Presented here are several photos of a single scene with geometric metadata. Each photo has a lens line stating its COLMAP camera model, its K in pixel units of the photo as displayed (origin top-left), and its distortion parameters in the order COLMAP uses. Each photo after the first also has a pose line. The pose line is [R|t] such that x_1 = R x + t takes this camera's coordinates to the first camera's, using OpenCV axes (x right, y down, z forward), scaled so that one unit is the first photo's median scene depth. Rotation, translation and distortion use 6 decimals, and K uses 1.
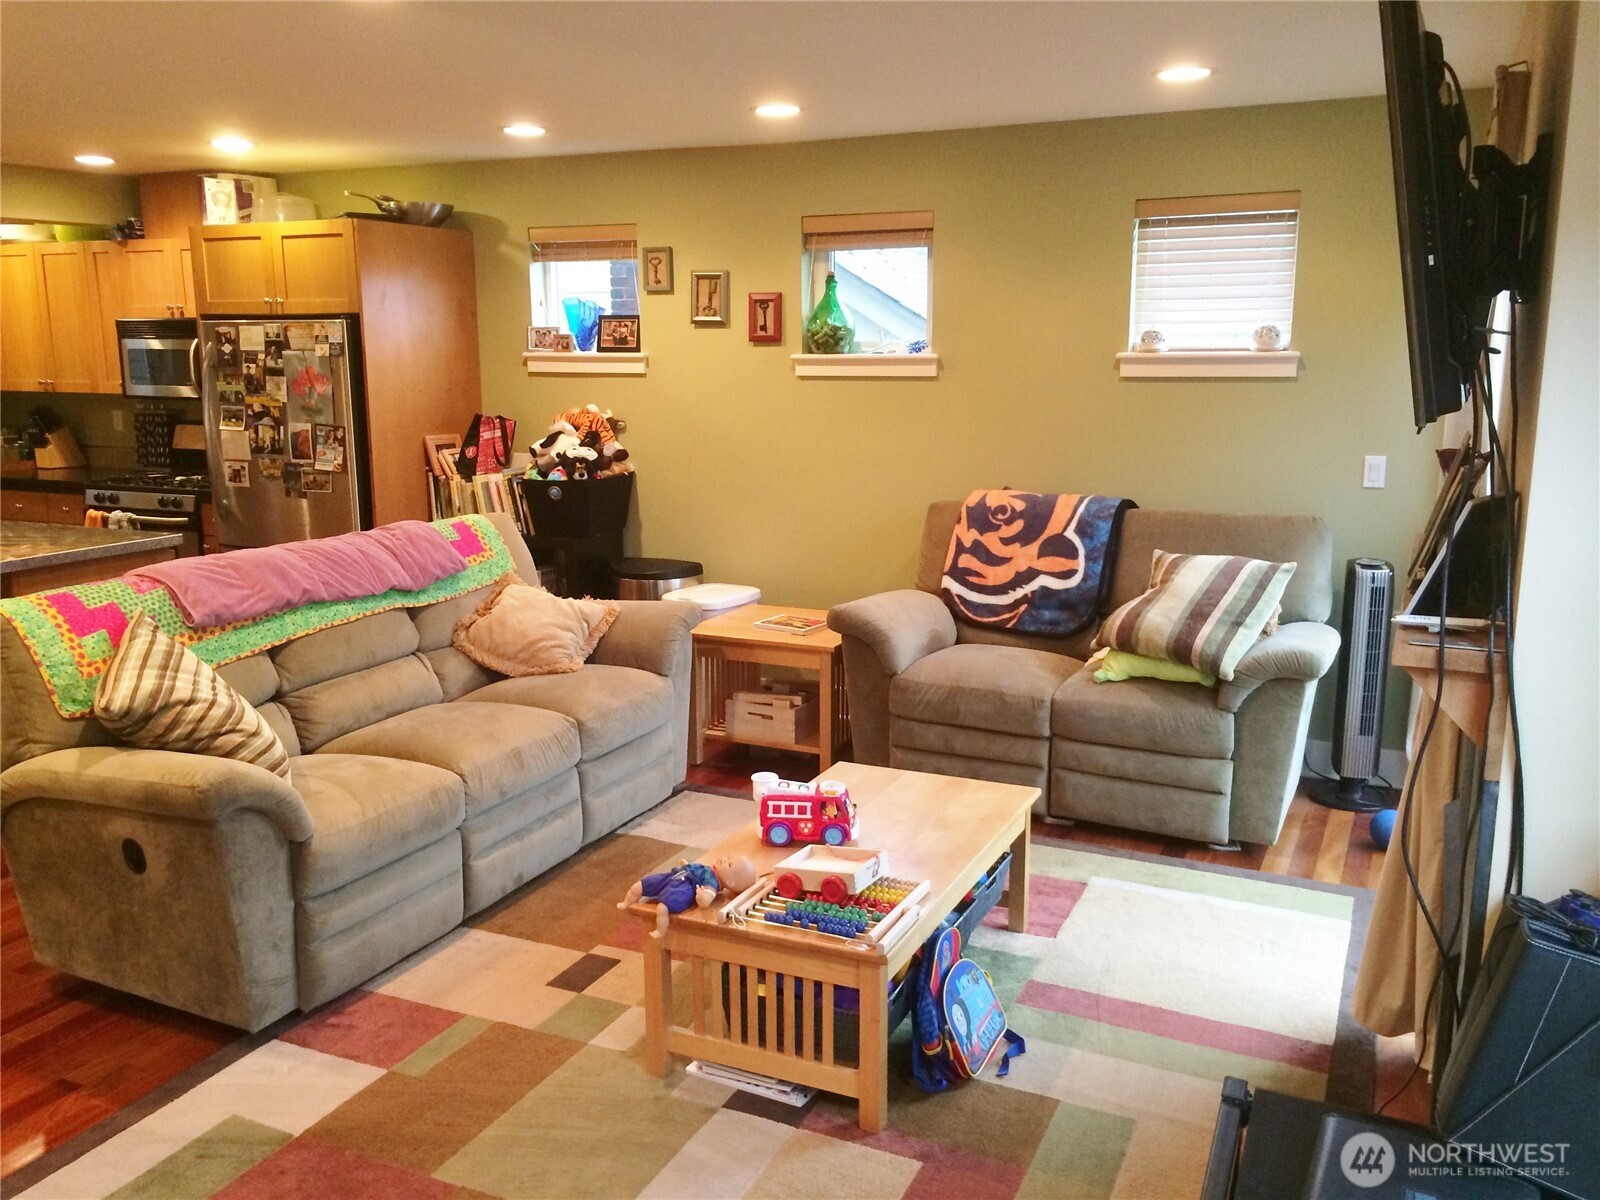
lens RADIAL K [[1371.3, 0, 800.0], [0, 1371.3, 600.0], [0, 0, 1]] dist [0.067271, -0.064162]
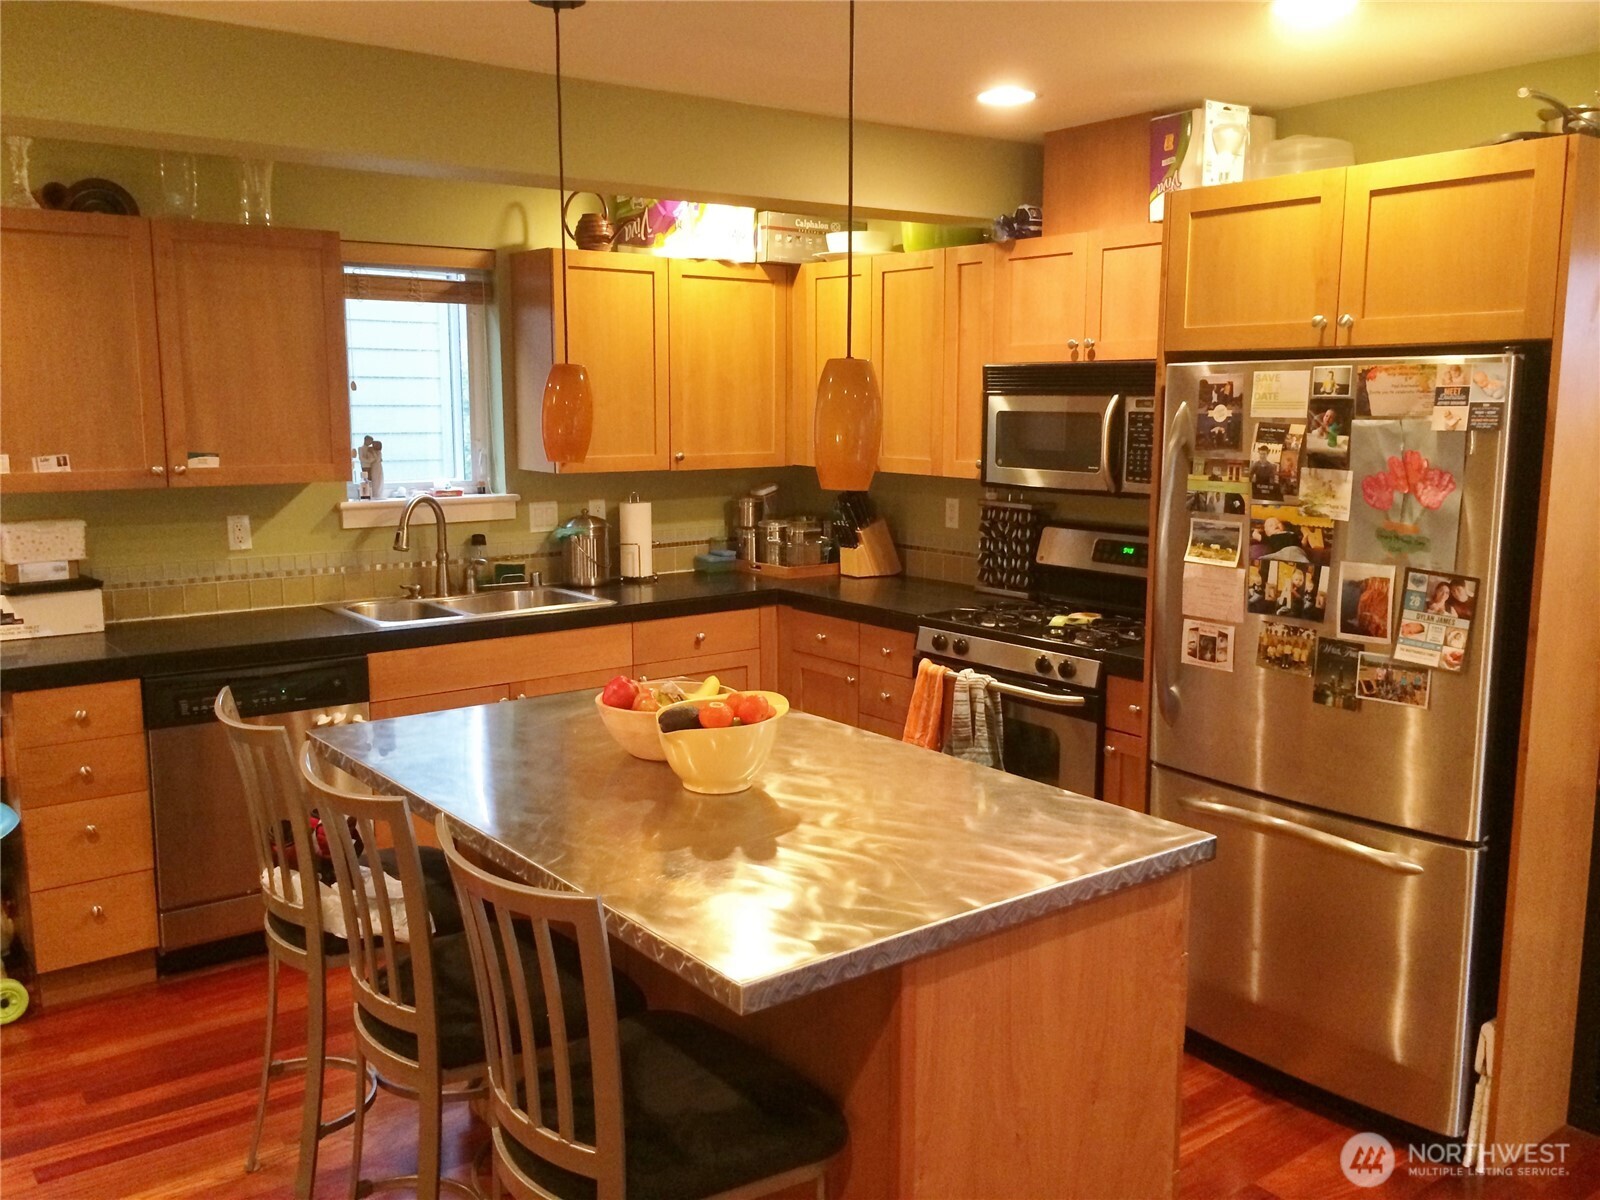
lens RADIAL K [[1371.3, 0, 800.0], [0, 1371.3, 600.0], [0, 0, 1]] dist [0.067271, -0.064162]
pose [[0.889462, 0.072553, -0.451214, -0.312729], [-0.088222, 0.996006, -0.013756, -0.088549], [0.448414, 0.052042, 0.892310, 0.458103]]
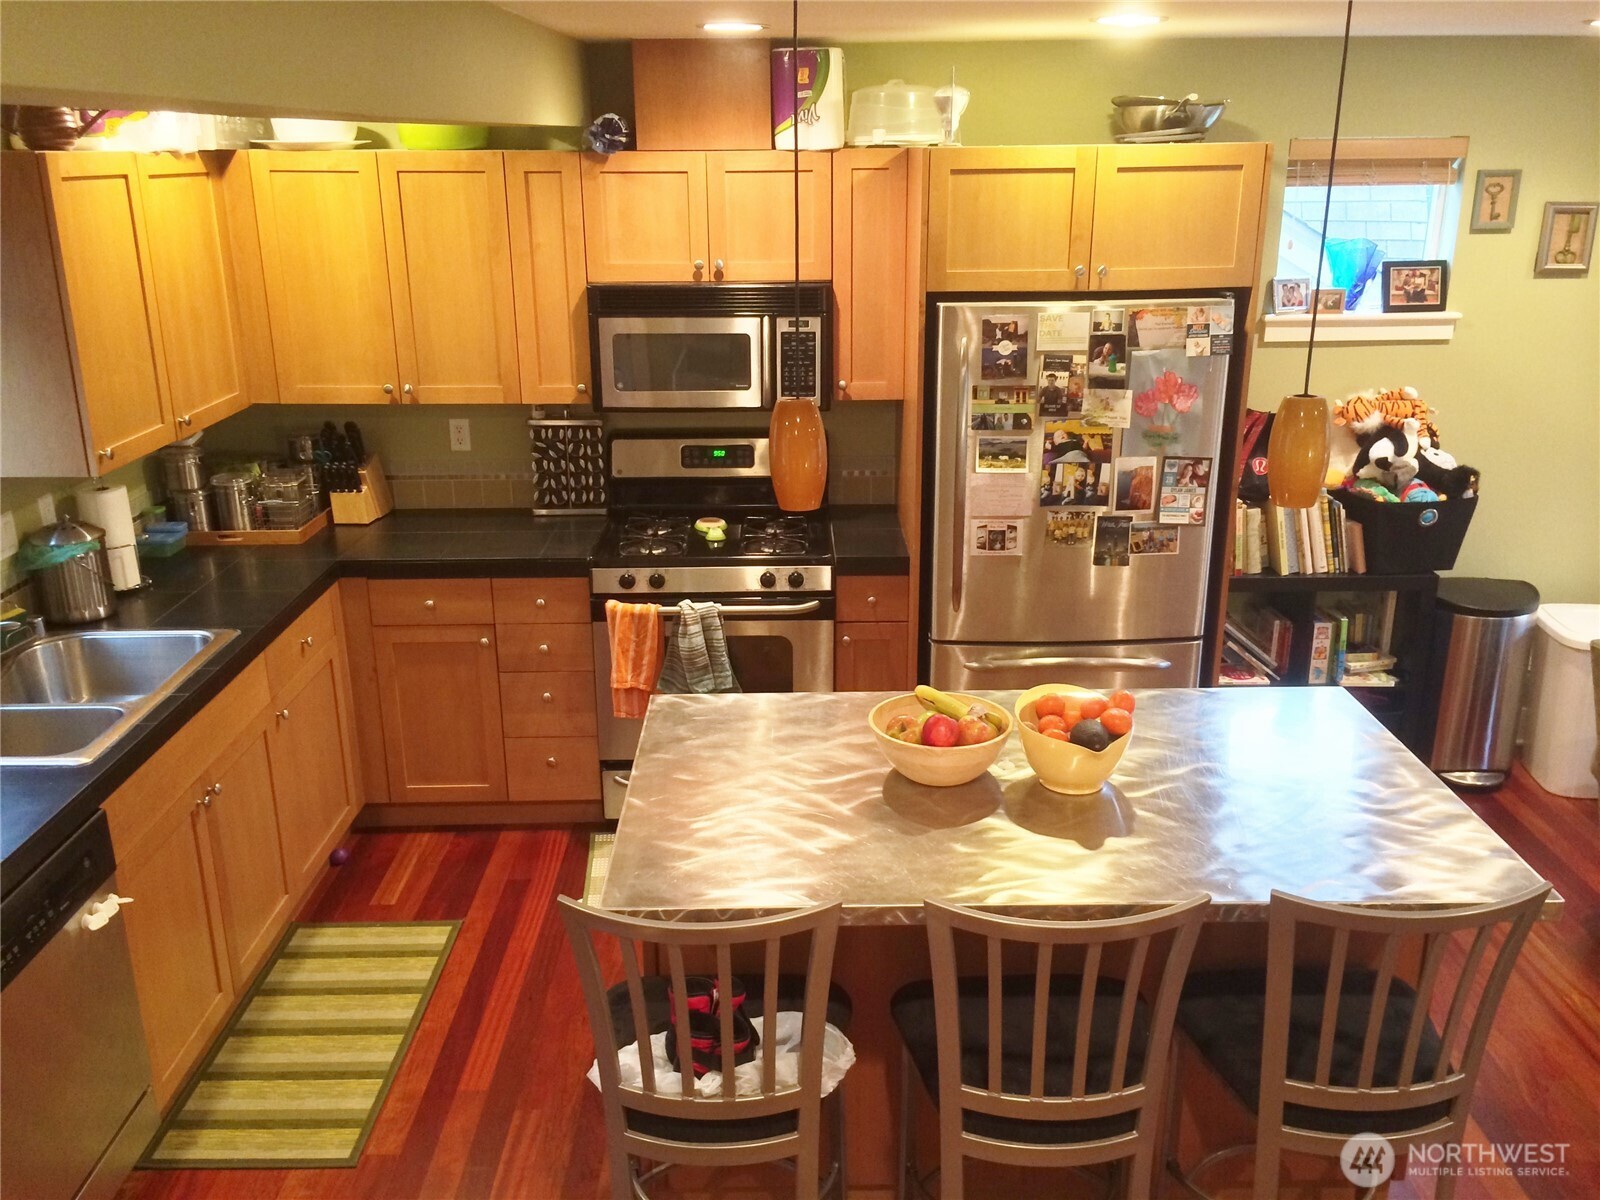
lens RADIAL K [[1371.3, 0, 800.0], [0, 1371.3, 600.0], [0, 0, 1]] dist [0.067271, -0.064162]
pose [[0.899535, -0.140132, 0.413764, -0.777831], [0.084451, 0.985070, 0.150019, -0.170327], [-0.428609, -0.100005, 0.897939, 0.460117]]
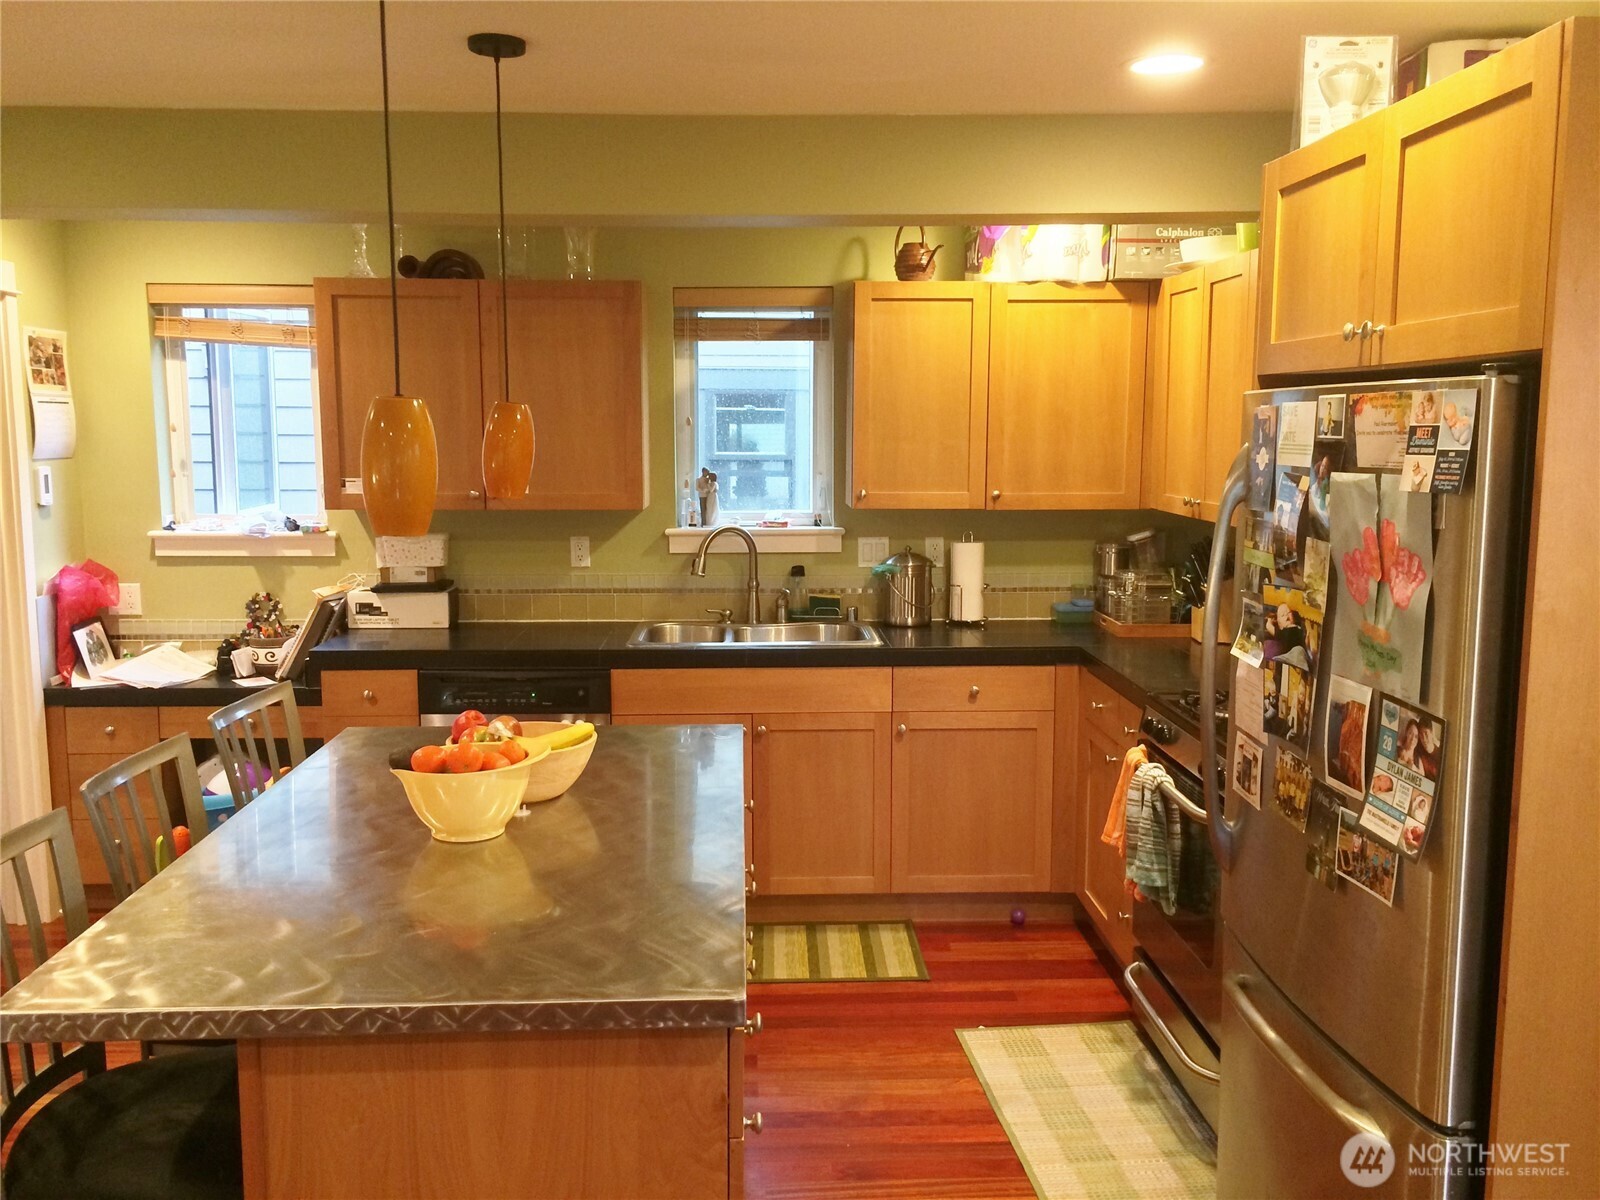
lens RADIAL K [[1371.3, 0, 800.0], [0, 1371.3, 600.0], [0, 0, 1]] dist [0.067271, -0.064162]
pose [[0.463192, 0.117691, -0.878409, -0.124946], [-0.165019, 0.985264, 0.044992, -0.138104], [0.870759, 0.124114, 0.475787, 0.704739]]
